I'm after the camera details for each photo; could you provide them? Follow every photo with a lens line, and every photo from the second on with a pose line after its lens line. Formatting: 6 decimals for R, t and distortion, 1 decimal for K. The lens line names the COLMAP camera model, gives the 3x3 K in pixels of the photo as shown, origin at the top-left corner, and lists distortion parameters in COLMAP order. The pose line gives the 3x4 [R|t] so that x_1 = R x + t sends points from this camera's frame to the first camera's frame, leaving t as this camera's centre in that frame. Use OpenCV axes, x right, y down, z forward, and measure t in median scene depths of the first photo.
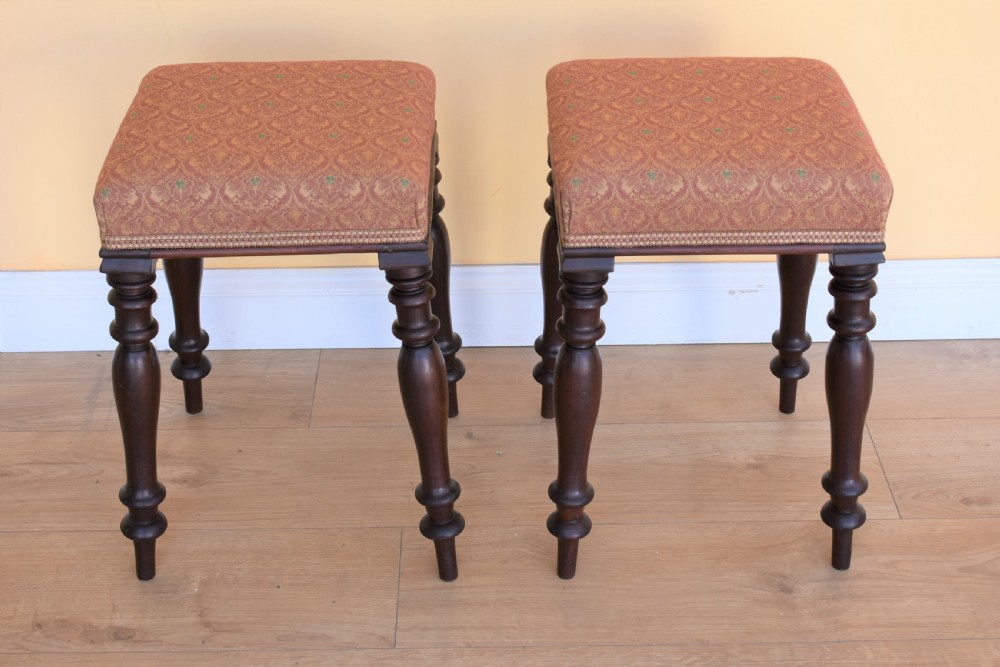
lens RADIAL K [[1426.5, 0, 500.0], [0, 1426.5, 333.5], [0, 0, 1]] dist [-0.015893, -0.051068]
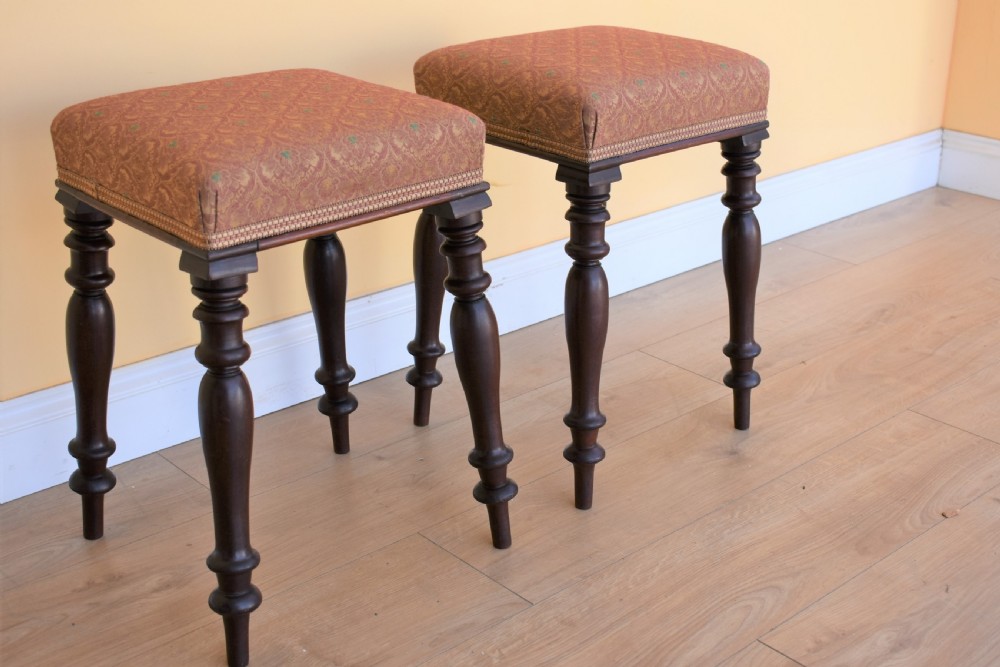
lens RADIAL K [[1238.8, 0, 497.6], [0, 1238.8, 377.6], [0, 0, 1]] dist [-0.018938, 0.010728]
pose [[0.761986, -0.263763, 0.591444, -0.616240], [0.351950, 0.935314, -0.036318, 0.104403], [-0.543606, 0.235833, 0.805528, 0.306822]]
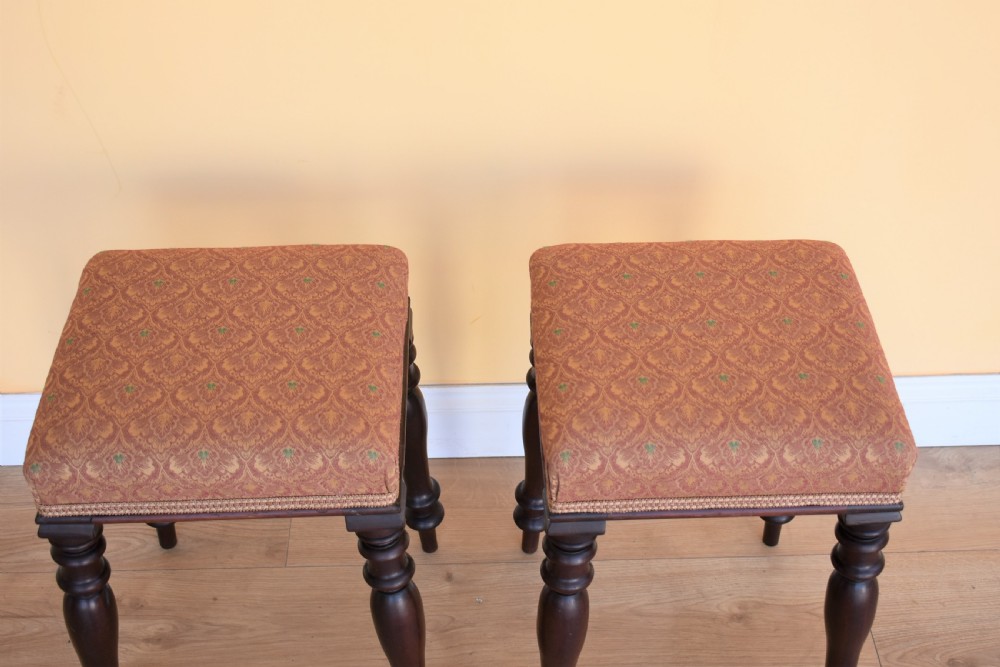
lens RADIAL K [[1238.8, 0, 497.6], [0, 1238.8, 377.6], [0, 0, 1]] dist [-0.018938, 0.010728]
pose [[0.999879, -0.004466, 0.014934, -0.000074], [0.001840, 0.985199, 0.171405, -0.279044], [-0.015479, -0.171356, 0.985088, 0.240786]]
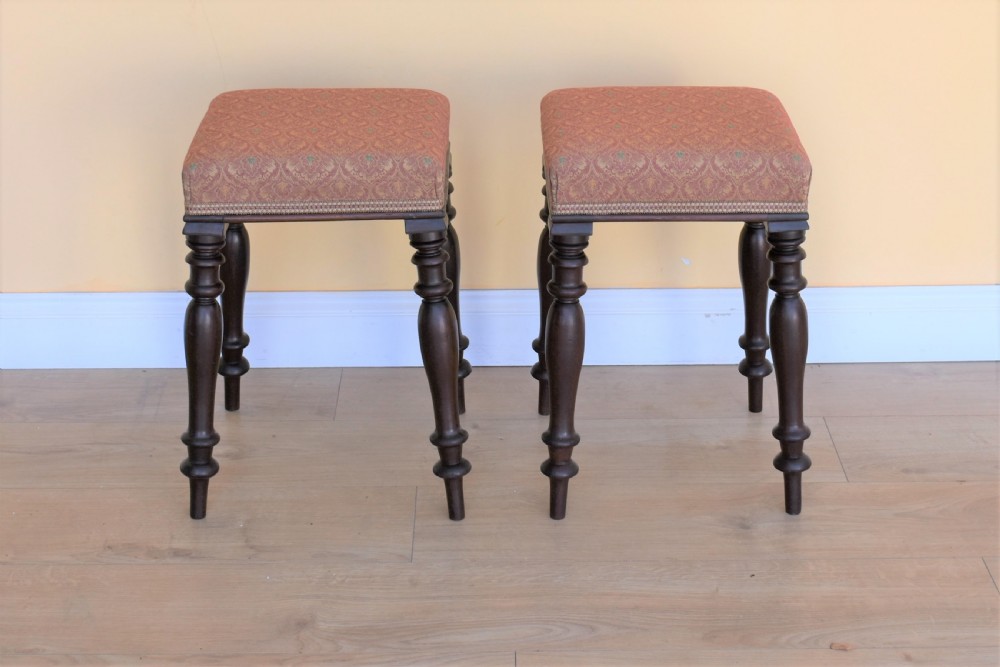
lens RADIAL K [[1706.4, 0, 500.0], [0, 1706.4, 333.5], [0, 0, 1]] dist [-0.015463, -0.220710]
pose [[0.999982, 0.004421, -0.004128, 0.005175], [-0.005003, 0.988082, -0.153847, 0.275136], [0.003399, 0.153865, 0.988086, -0.472355]]
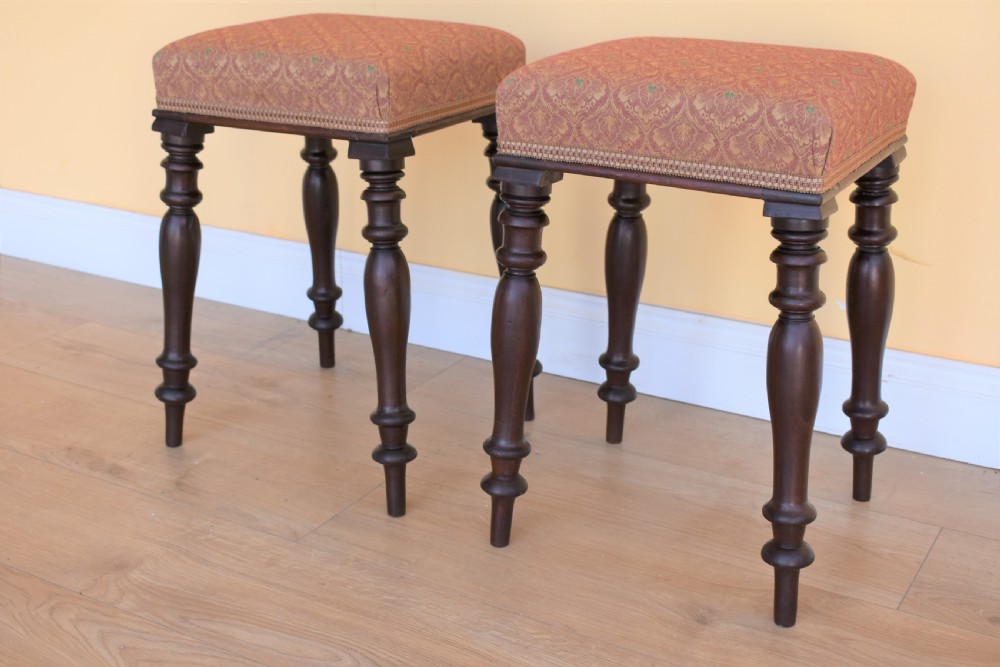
lens RADIAL K [[1272.3, 0, 450.8], [0, 1272.3, 375.2], [0, 0, 1]] dist [-0.024866, -0.006675]
pose [[0.848927, 0.204374, -0.487396, 0.478993], [-0.292678, 0.949681, -0.111556, 0.193616], [0.440072, 0.237353, 0.866026, 0.257255]]
